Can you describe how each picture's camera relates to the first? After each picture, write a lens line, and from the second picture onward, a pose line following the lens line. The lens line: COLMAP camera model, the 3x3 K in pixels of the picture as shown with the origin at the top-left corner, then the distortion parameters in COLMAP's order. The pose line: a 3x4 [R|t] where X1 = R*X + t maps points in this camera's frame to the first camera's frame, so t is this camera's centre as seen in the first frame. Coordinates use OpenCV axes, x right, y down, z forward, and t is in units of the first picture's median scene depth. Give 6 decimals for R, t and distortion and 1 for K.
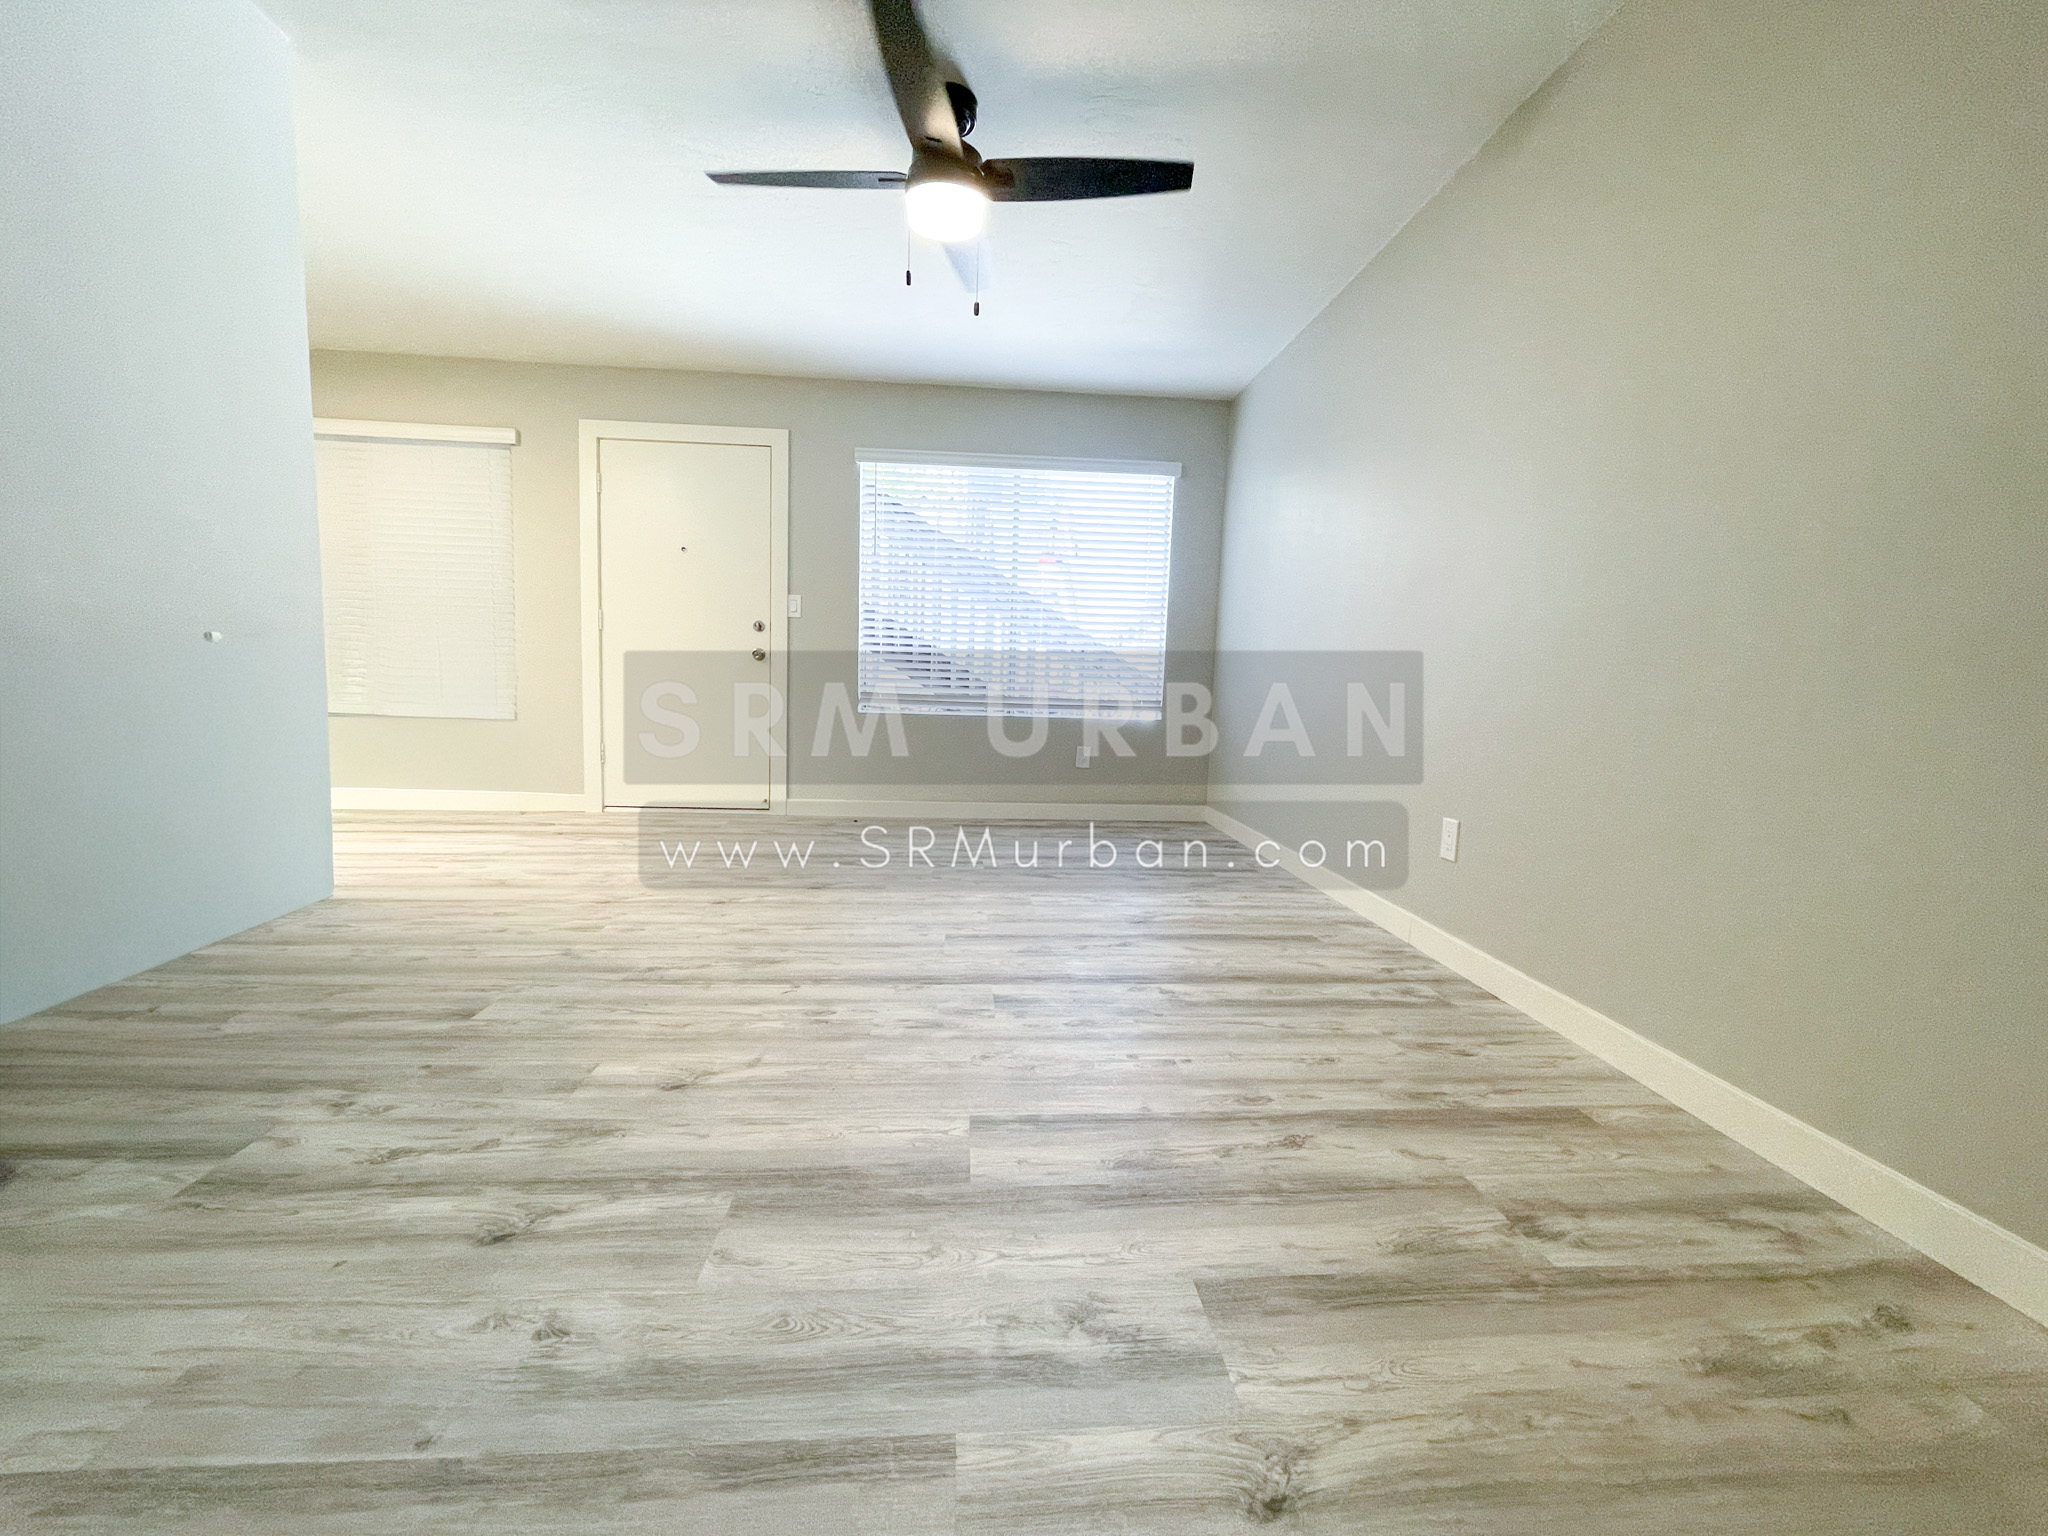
lens RADIAL K [[812.5, 0, 1022.1], [0, 812.5, 759.1], [0, 0, 1]] dist [-0.001673, -0.002559]
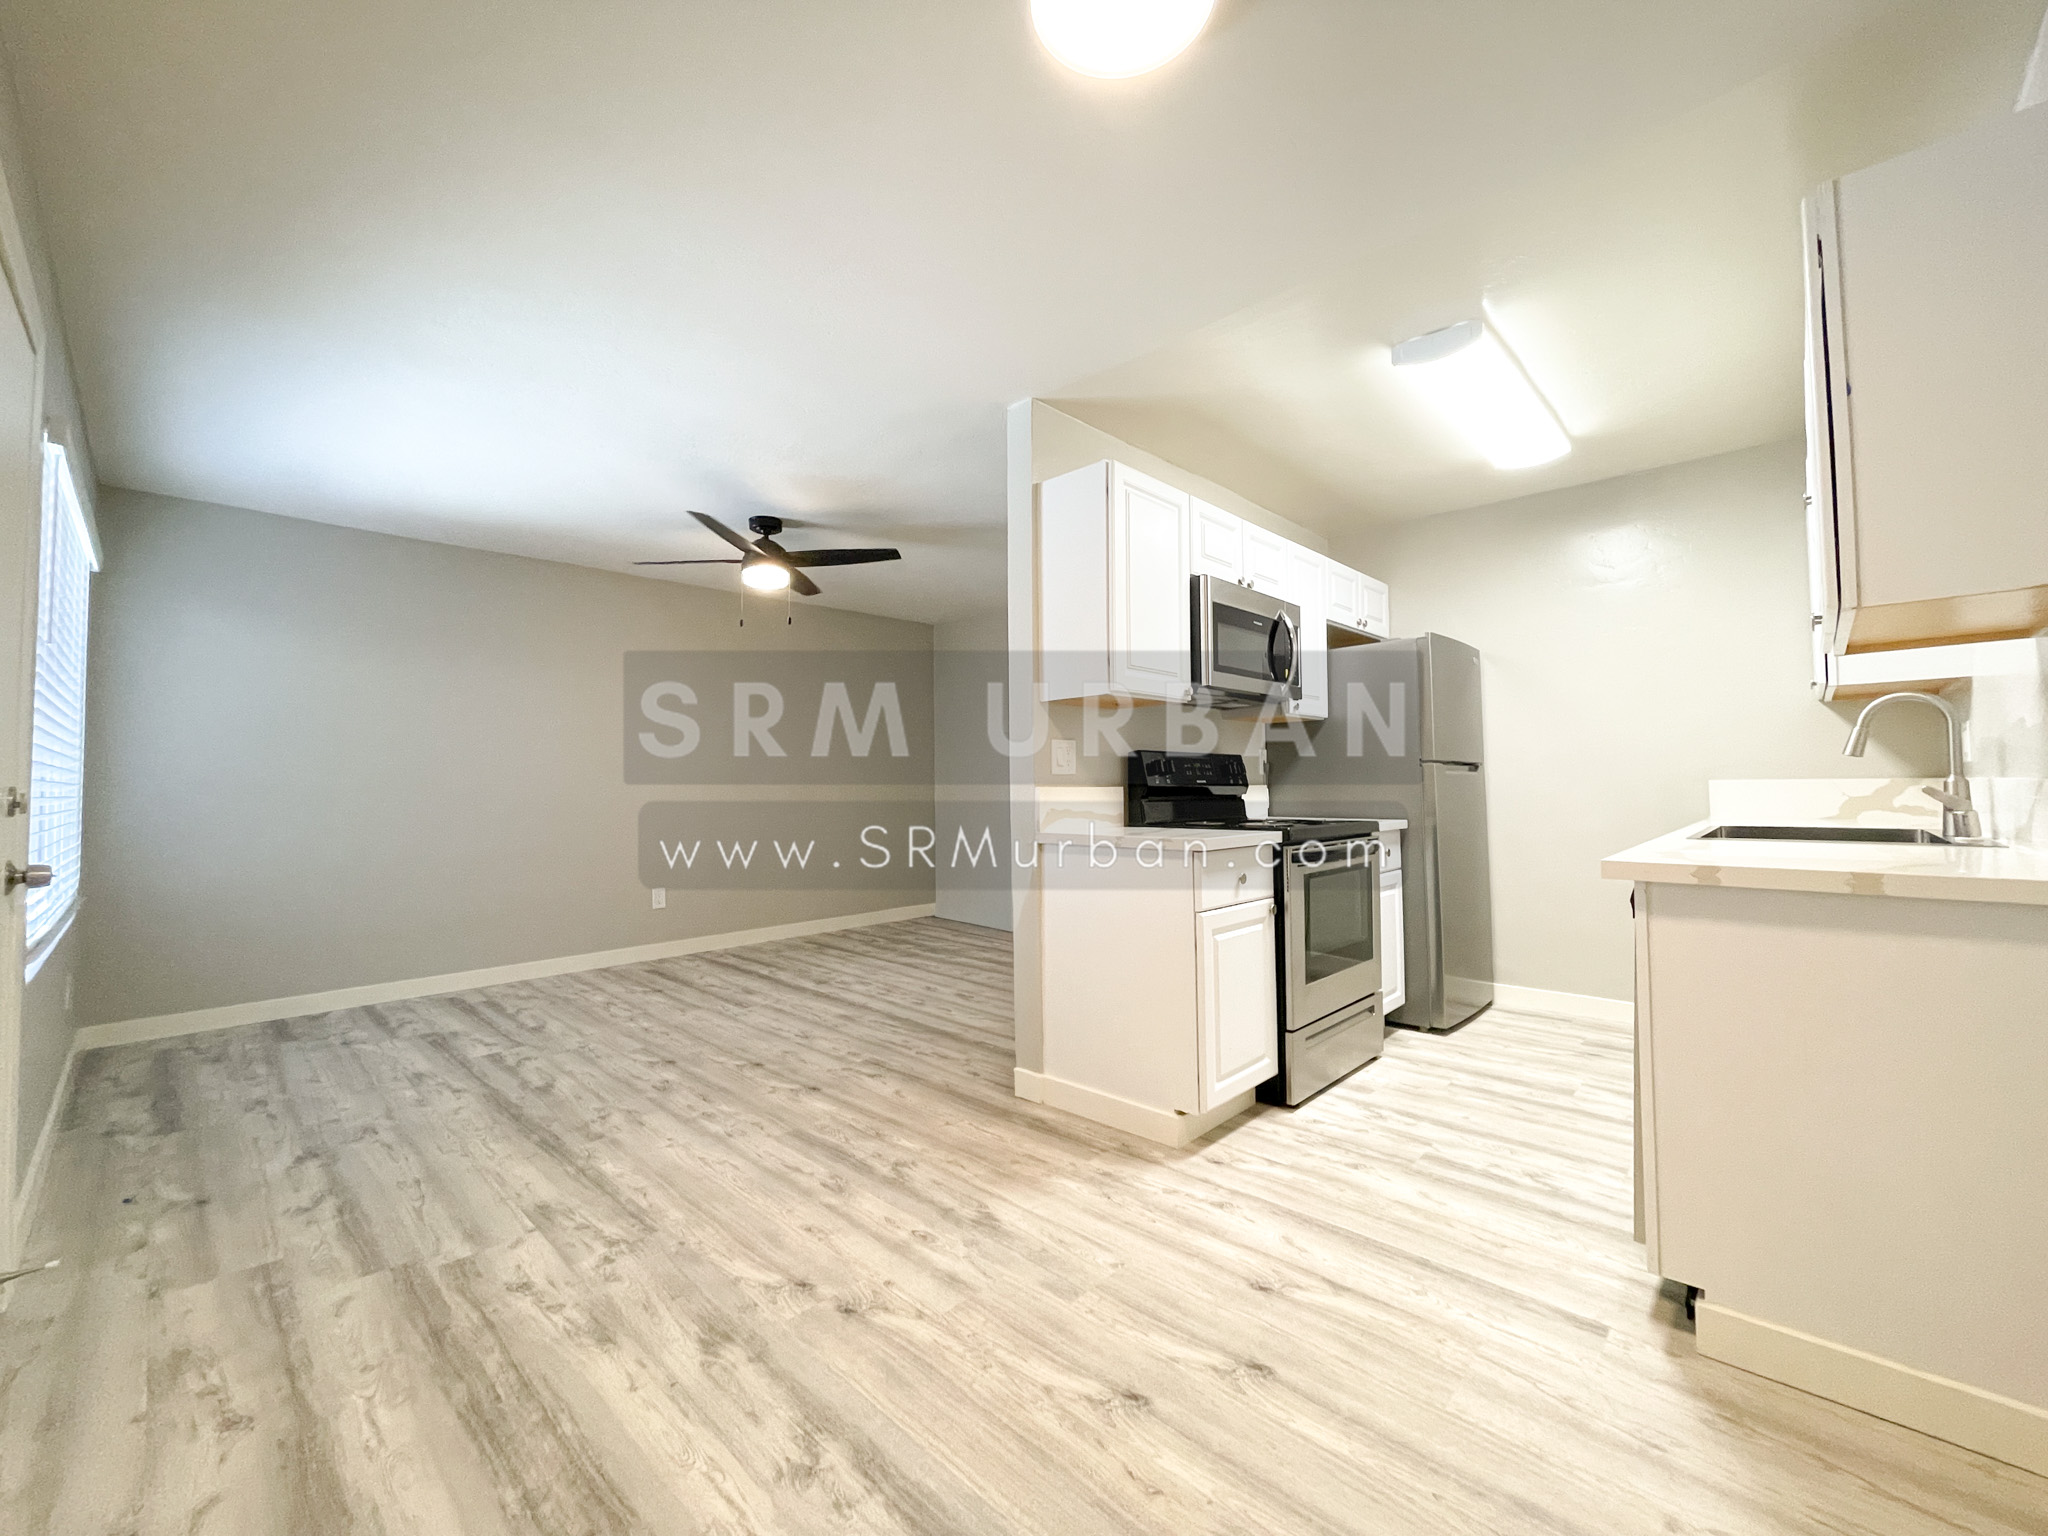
lens RADIAL K [[824.1, 0, 1024.3], [0, 824.1, 759.2], [0, 0, 1]] dist [-0.000697, -0.000784]
pose [[-0.671939, 0.003064, 0.740600, -2.051384], [0.061094, 0.996813, 0.051306, -0.383915], [-0.738083, 0.079721, -0.669984, 2.062300]]
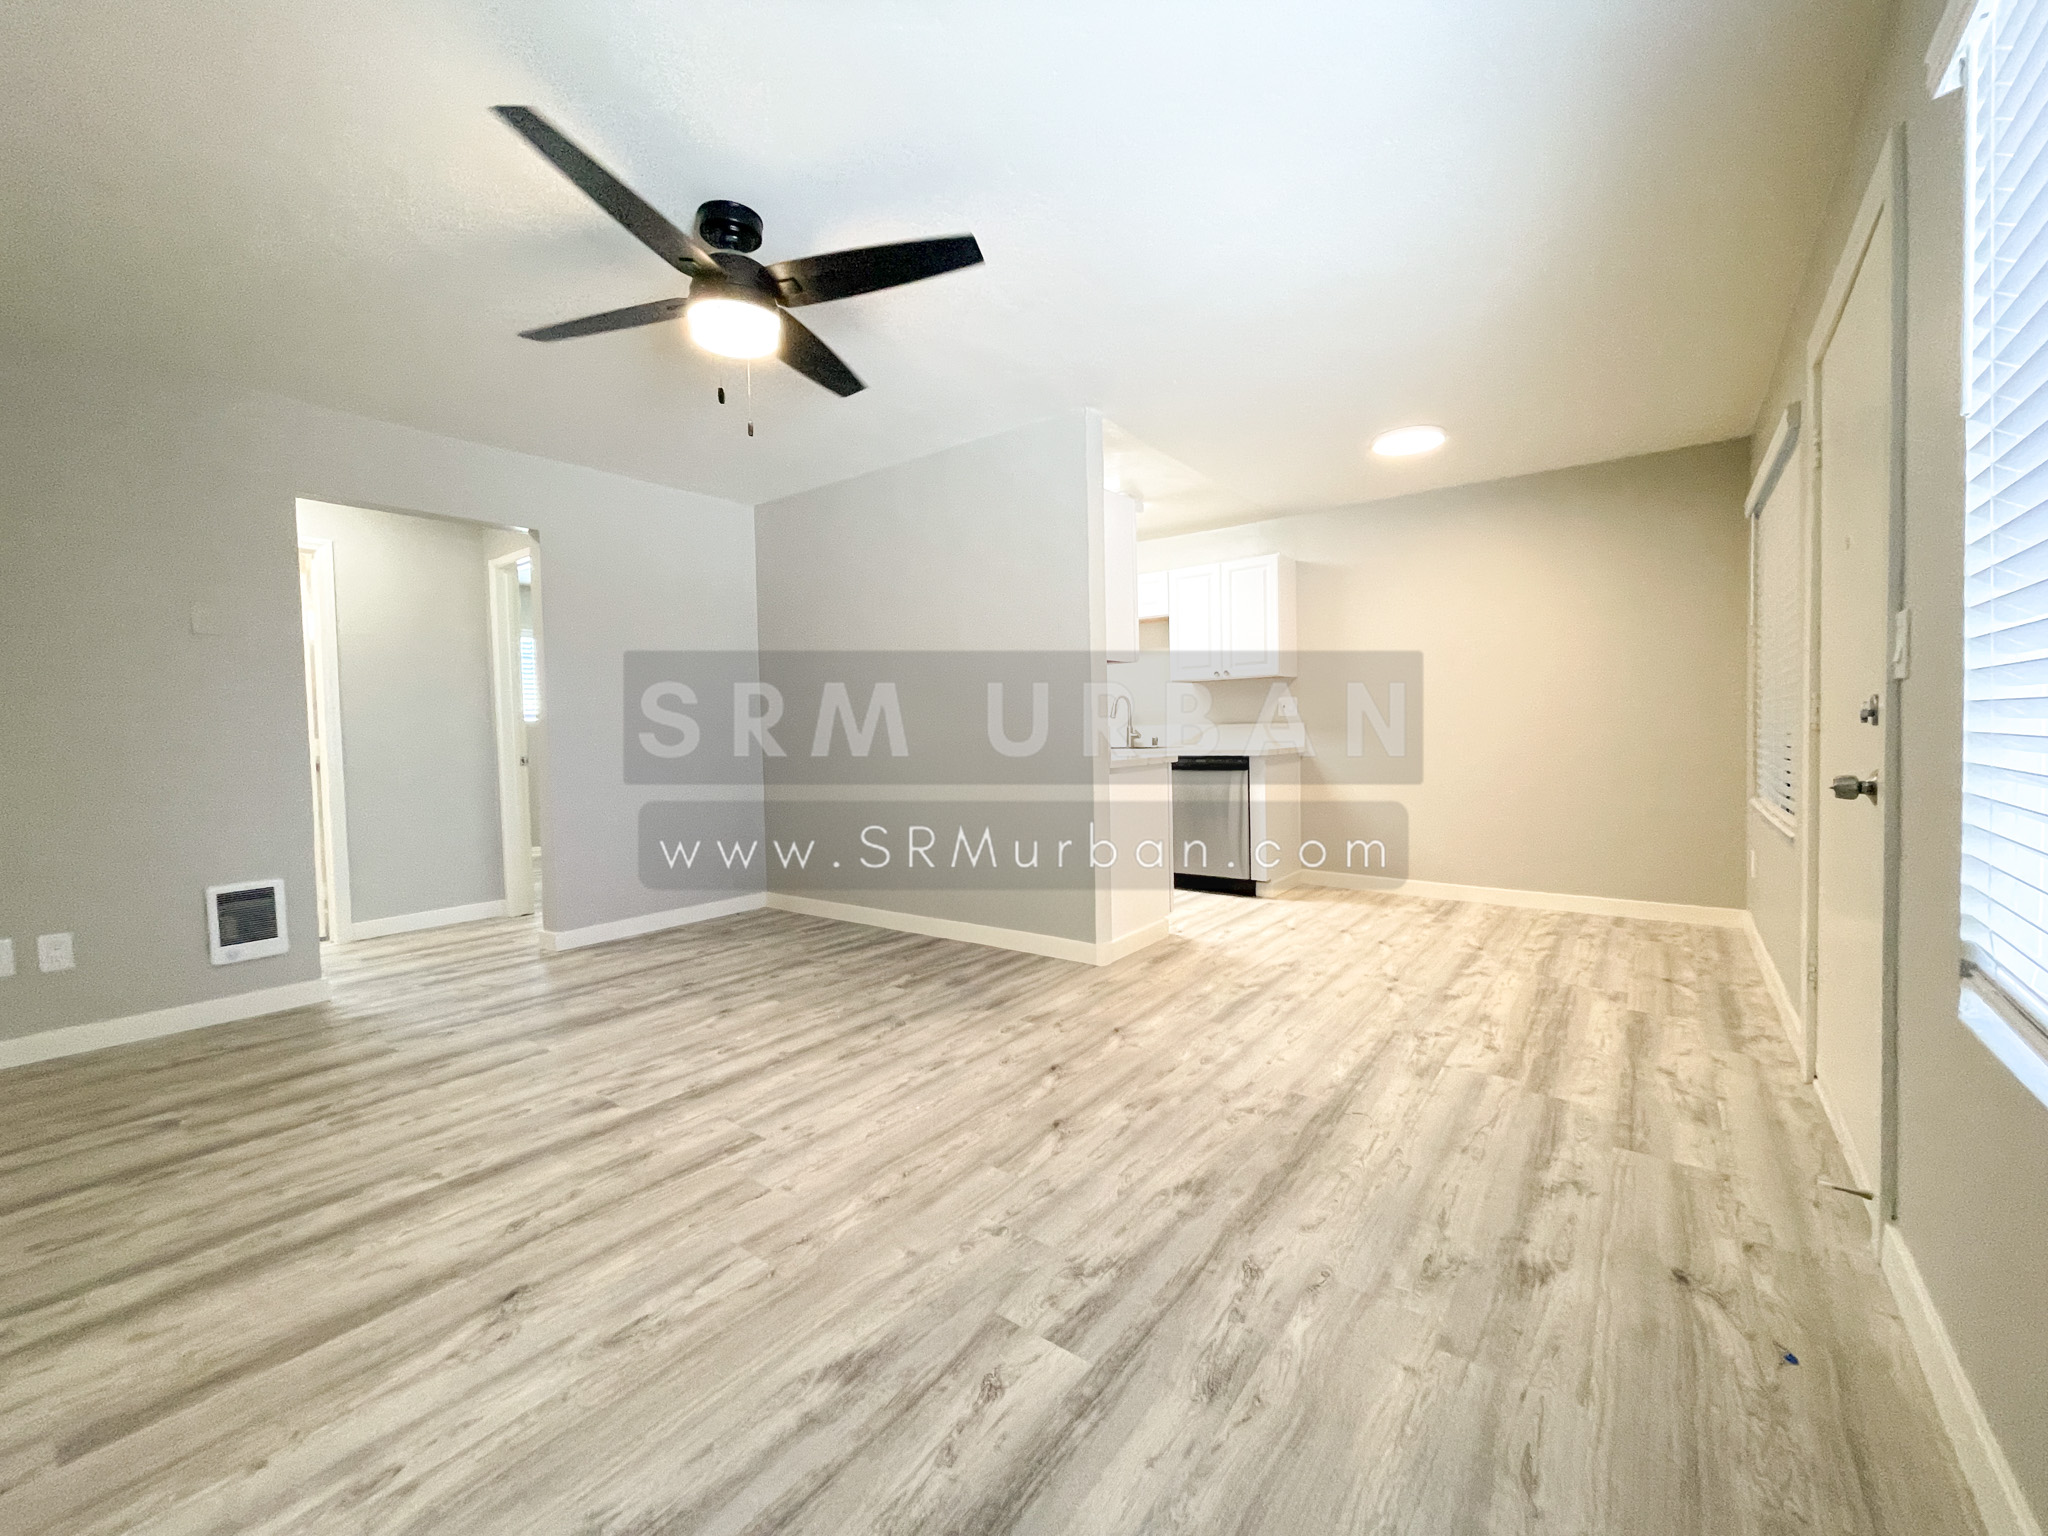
lens RADIAL K [[828.4, 0, 1025.7], [0, 828.4, 760.3], [0, 0, 1]] dist [-0.000427, 0.000418]
pose [[-0.661993, 0.011622, -0.749420, 0.453663], [-0.074544, 0.993901, 0.081261, -0.321991], [0.745794, 0.109659, -0.657089, 2.181077]]
